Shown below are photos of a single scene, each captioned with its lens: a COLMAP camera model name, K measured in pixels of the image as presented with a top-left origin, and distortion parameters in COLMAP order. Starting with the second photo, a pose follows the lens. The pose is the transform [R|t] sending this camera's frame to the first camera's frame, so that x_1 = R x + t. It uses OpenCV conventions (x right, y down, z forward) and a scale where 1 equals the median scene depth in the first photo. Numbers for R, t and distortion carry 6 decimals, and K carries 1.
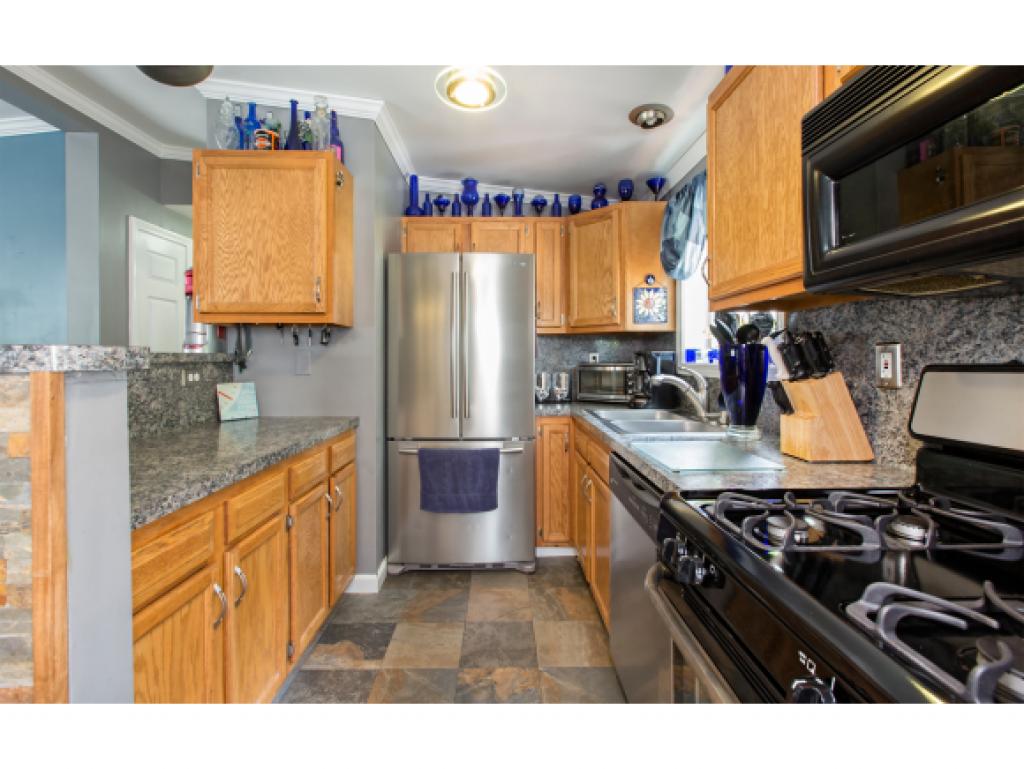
lens RADIAL K [[462.9, 0, 507.3], [0, 462.9, 359.3], [0, 0, 1]] dist [-0.000406, -0.000431]
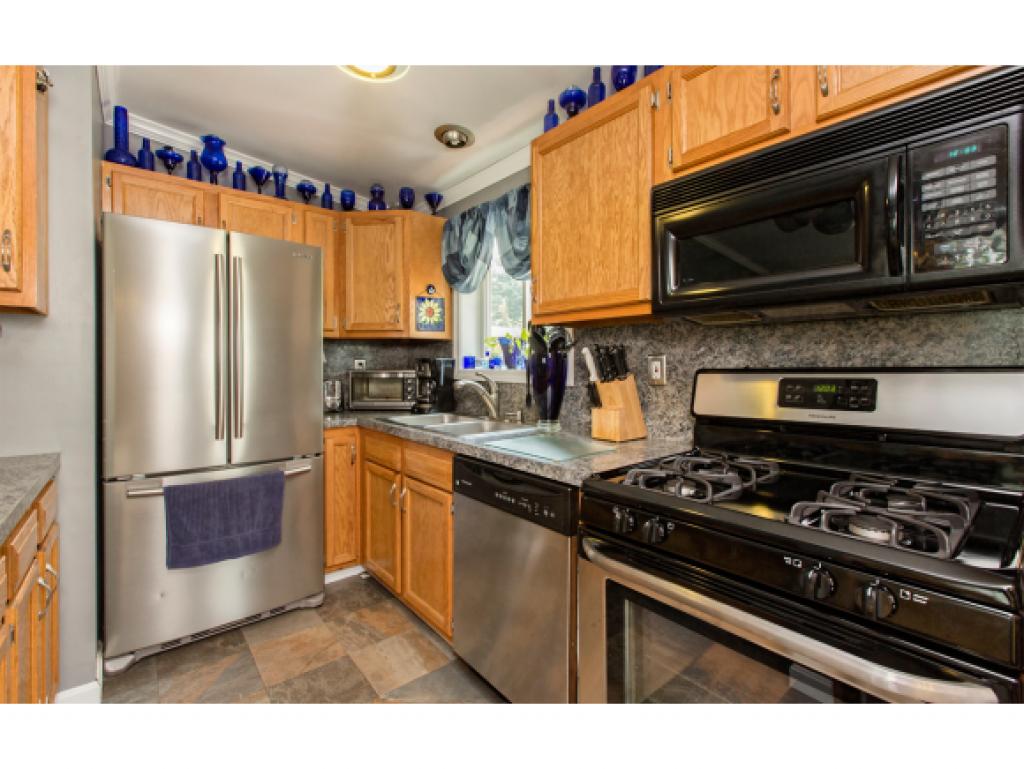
lens RADIAL K [[456.7, 0, 513.7], [0, 456.7, 367.5], [0, 0, 1]] dist [-0.001881, 0.000026]
pose [[0.774791, -0.000144, 0.632218, -0.211811], [-0.001426, 0.999997, 0.001976, 0.001816], [-0.632216, -0.002433, 0.774788, 0.085381]]
